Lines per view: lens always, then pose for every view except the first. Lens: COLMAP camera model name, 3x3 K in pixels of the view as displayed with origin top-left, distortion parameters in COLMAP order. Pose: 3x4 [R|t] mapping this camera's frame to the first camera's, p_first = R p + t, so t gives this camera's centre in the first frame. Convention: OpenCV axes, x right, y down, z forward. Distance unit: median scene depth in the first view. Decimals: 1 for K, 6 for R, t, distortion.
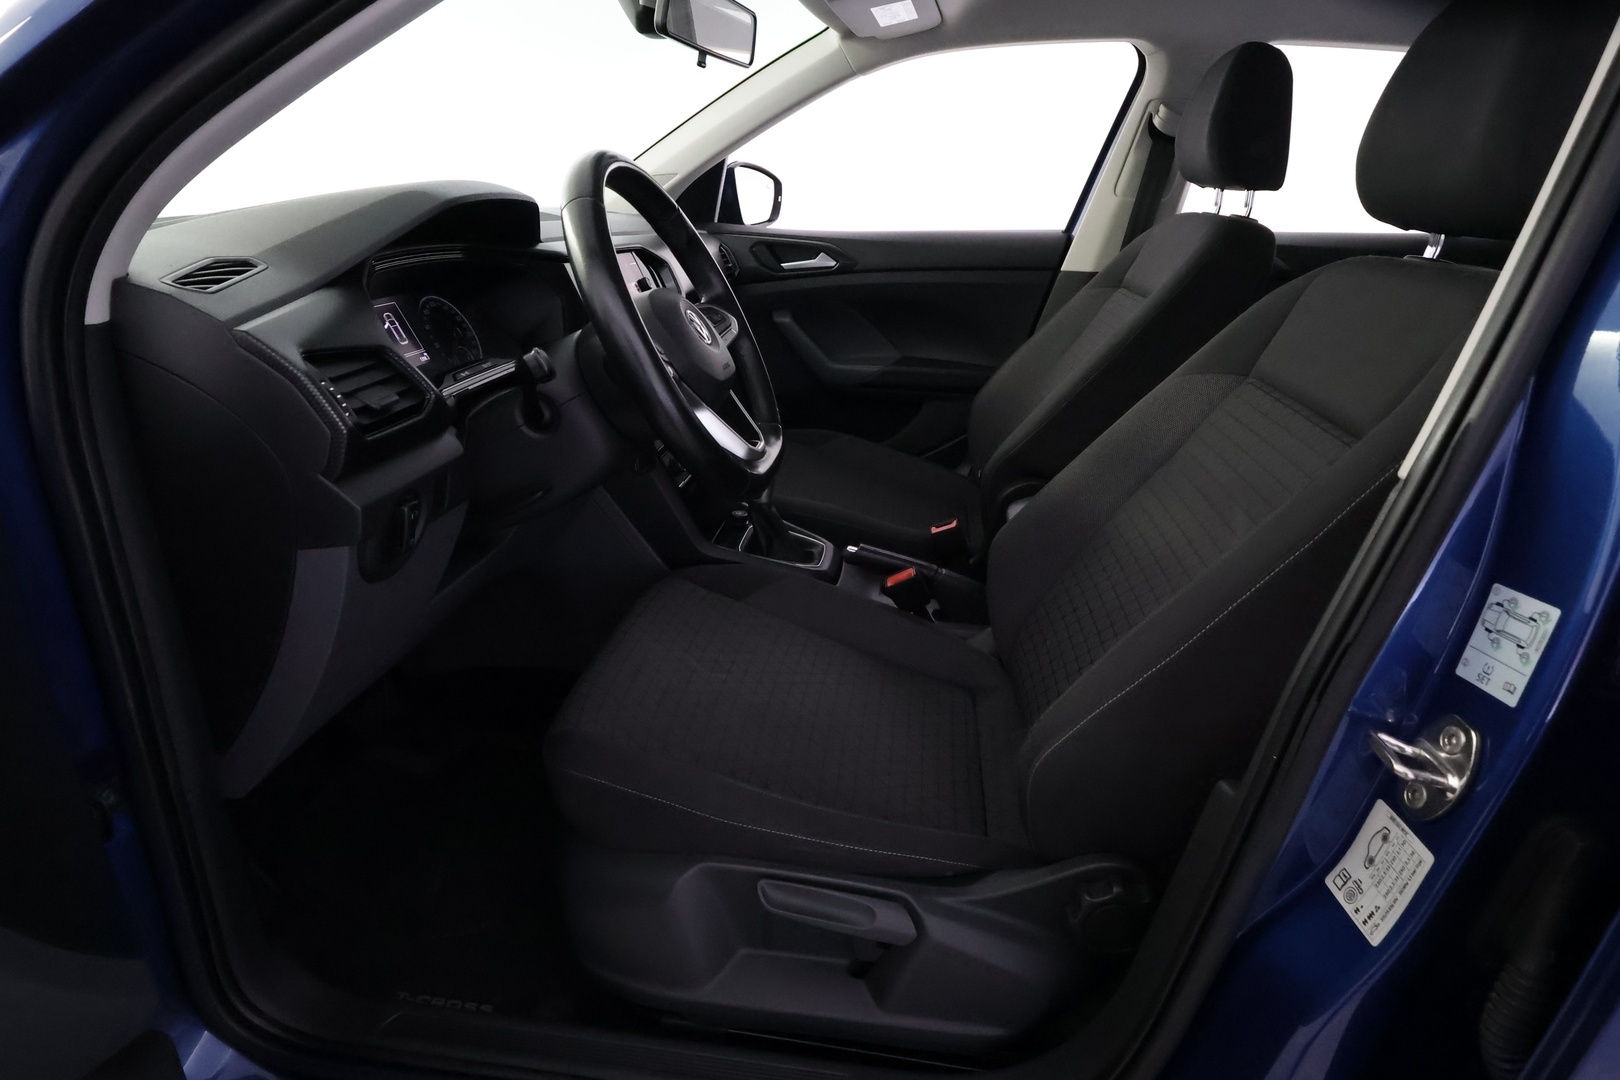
lens RADIAL K [[853.4, 0, 810.0], [0, 853.4, 540.0], [0, 0, 1]] dist [0.003877, 0.000875]
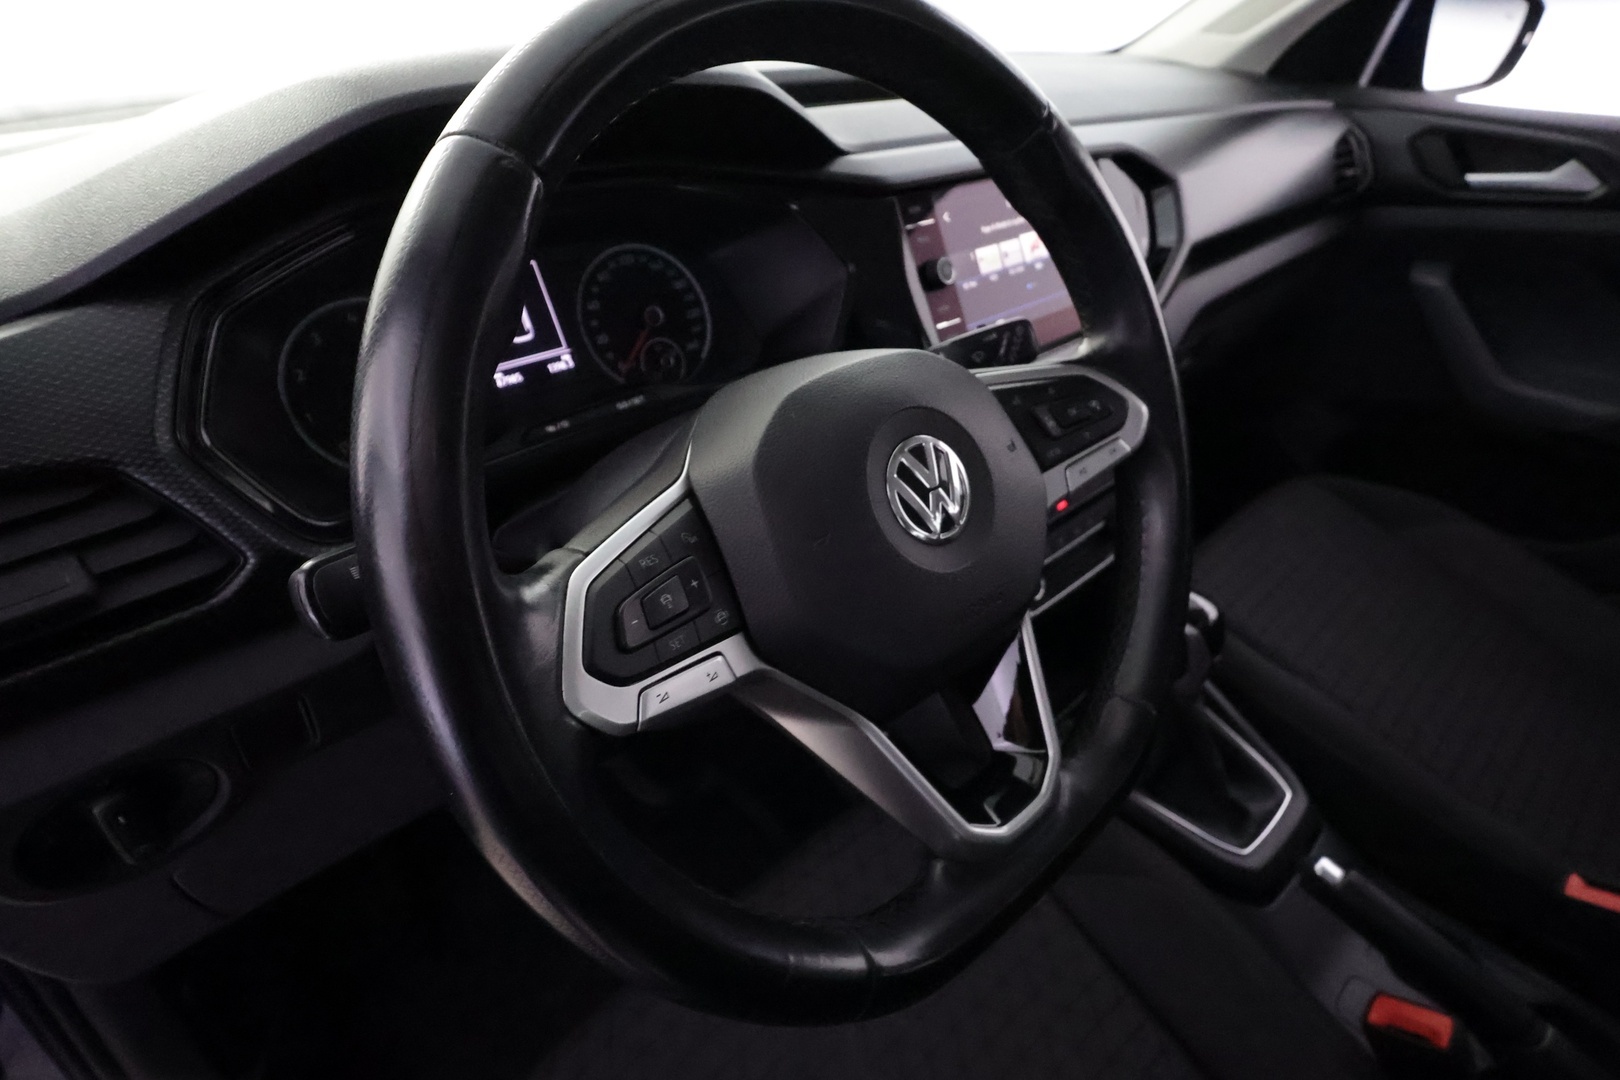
lens RADIAL K [[846.0, 0, 810.0], [0, 846.0, 540.0], [0, 0, 1]] dist [-0.002980, -0.000229]
pose [[0.766679, 0.336925, -0.546520, 0.029174], [-0.235684, 0.939503, 0.248570, -0.263939], [0.597207, -0.061767, 0.799705, 0.591264]]
